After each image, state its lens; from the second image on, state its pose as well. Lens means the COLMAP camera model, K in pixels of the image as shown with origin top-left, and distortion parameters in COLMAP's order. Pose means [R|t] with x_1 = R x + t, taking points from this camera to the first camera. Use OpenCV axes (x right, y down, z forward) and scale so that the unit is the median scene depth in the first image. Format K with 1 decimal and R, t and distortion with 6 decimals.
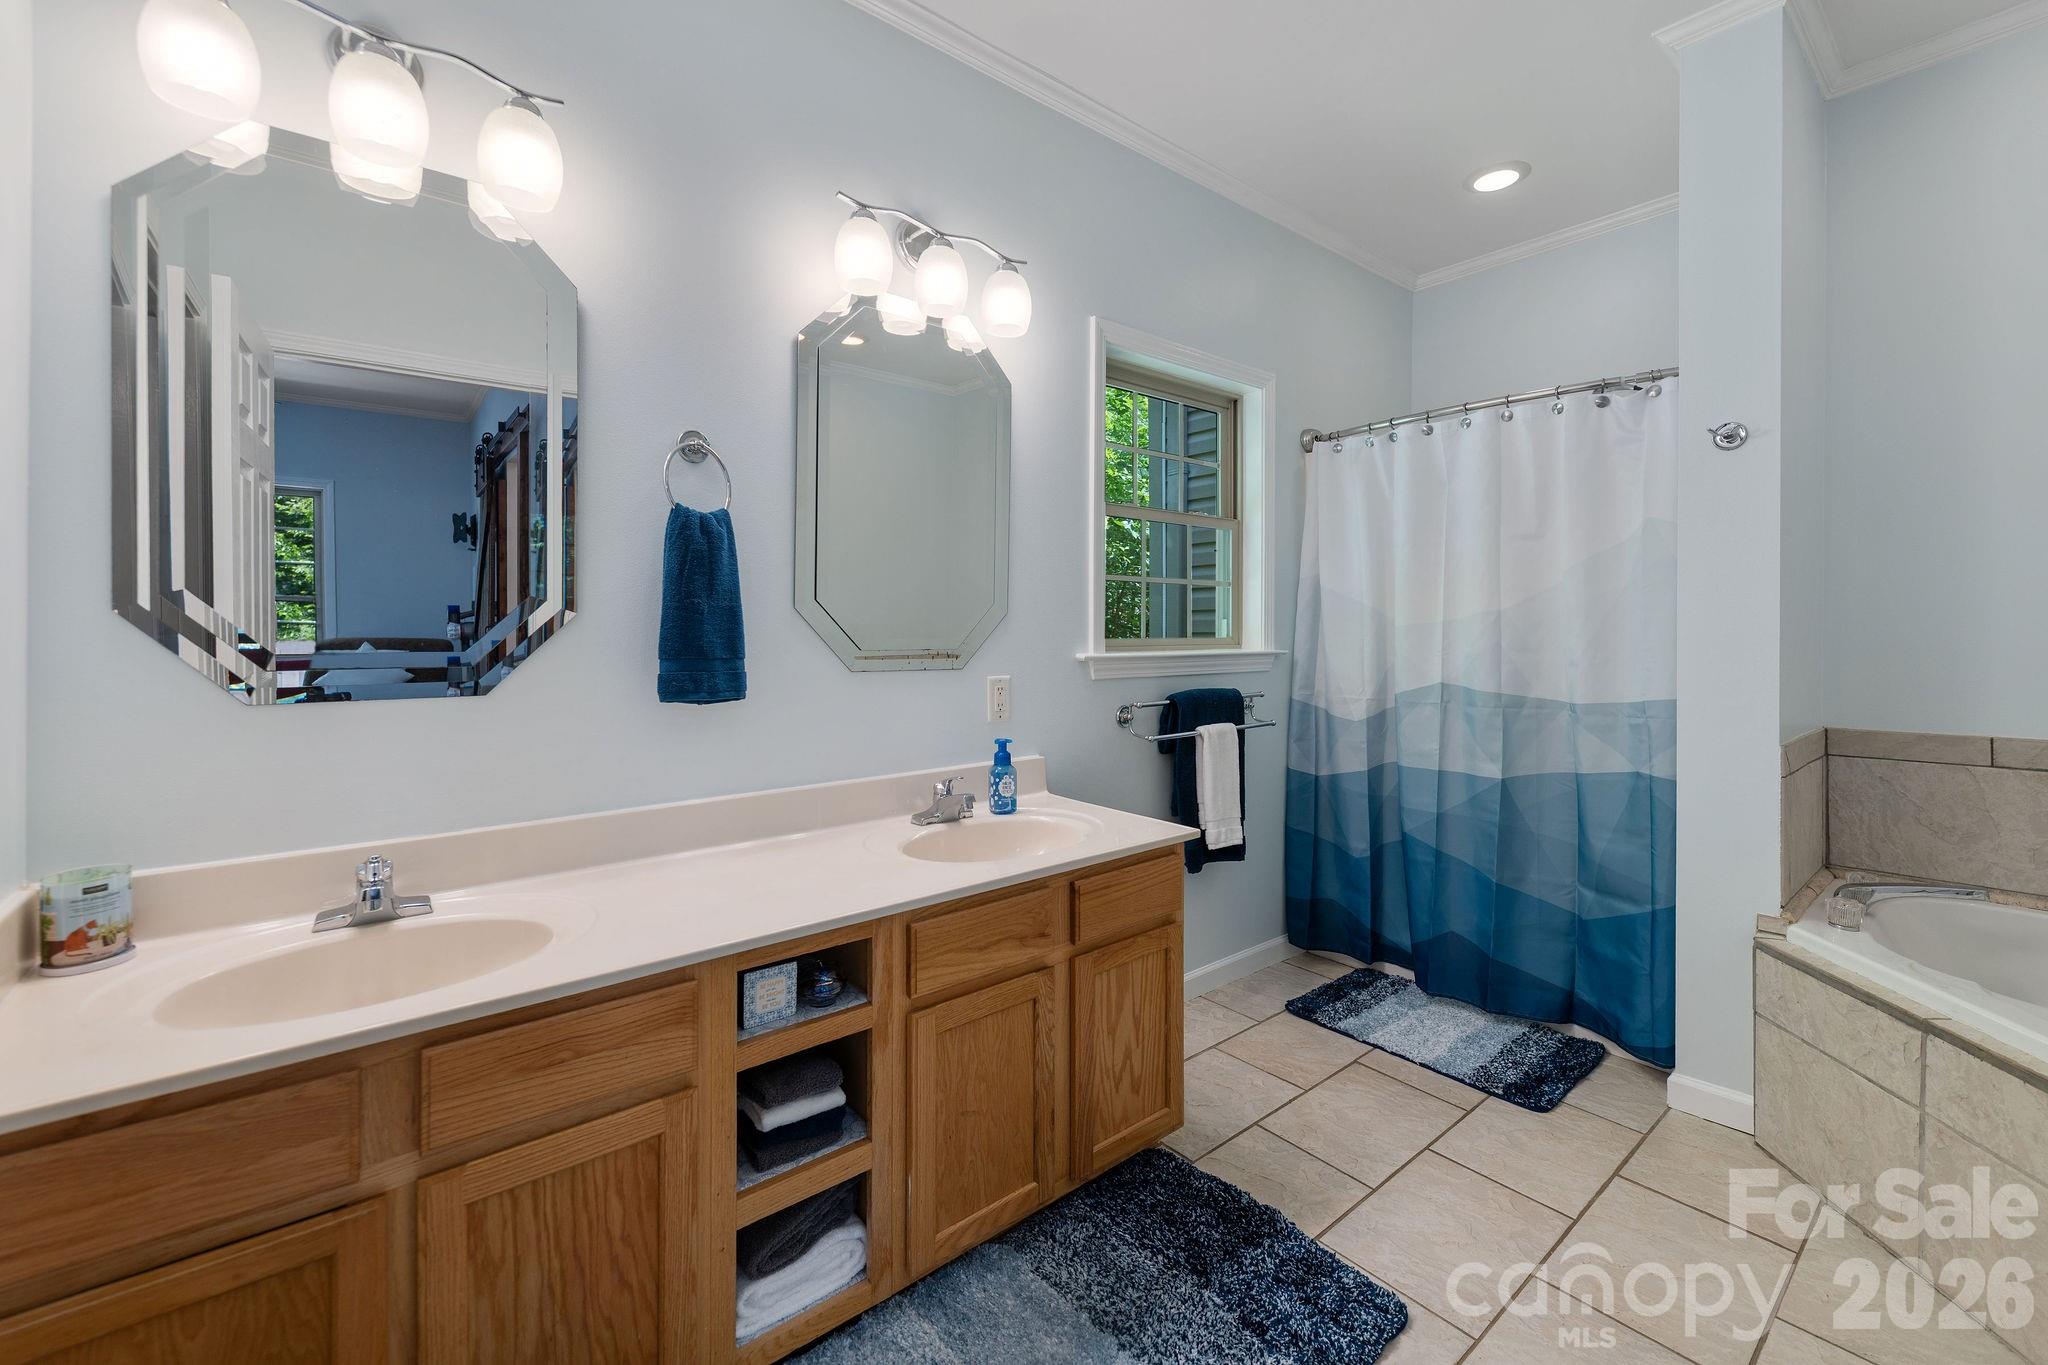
lens RADIAL K [[828.8, 0, 1029.0], [0, 828.8, 635.8], [0, 0, 1]] dist [0.004864, -0.002986]
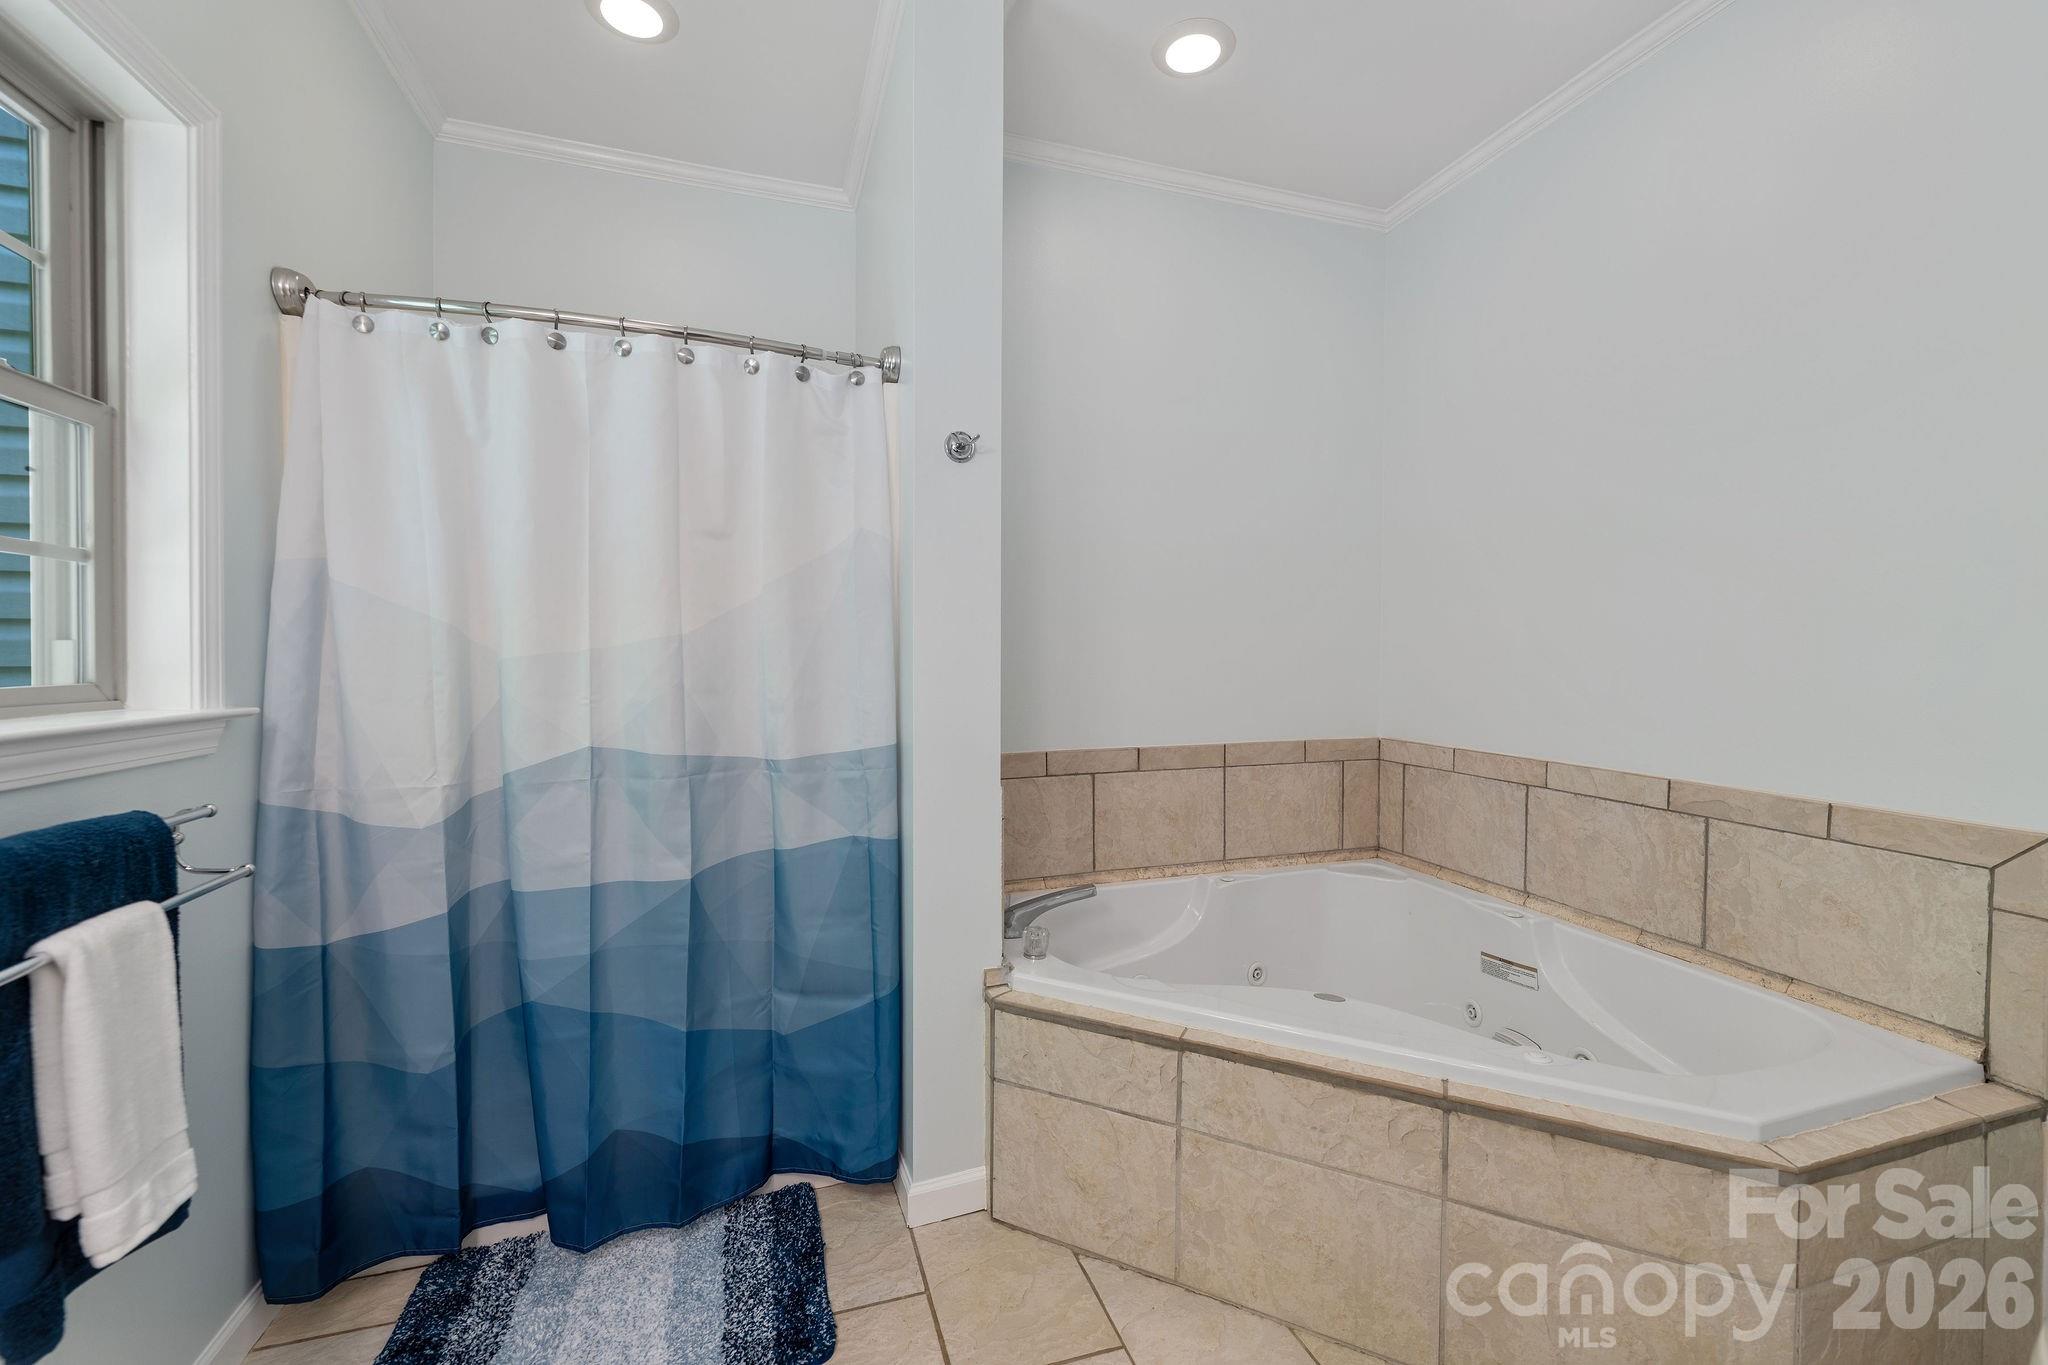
lens RADIAL K [[828.8, 0, 1028.0], [0, 828.8, 668.2], [0, 0, 1]] dist [0.004864, -0.002986]
pose [[0.358861, -0.012024, 0.933313, 0.026904], [0.006096, 0.999926, 0.010538, -0.008596], [-0.933371, 0.001907, 0.358908, 0.483208]]
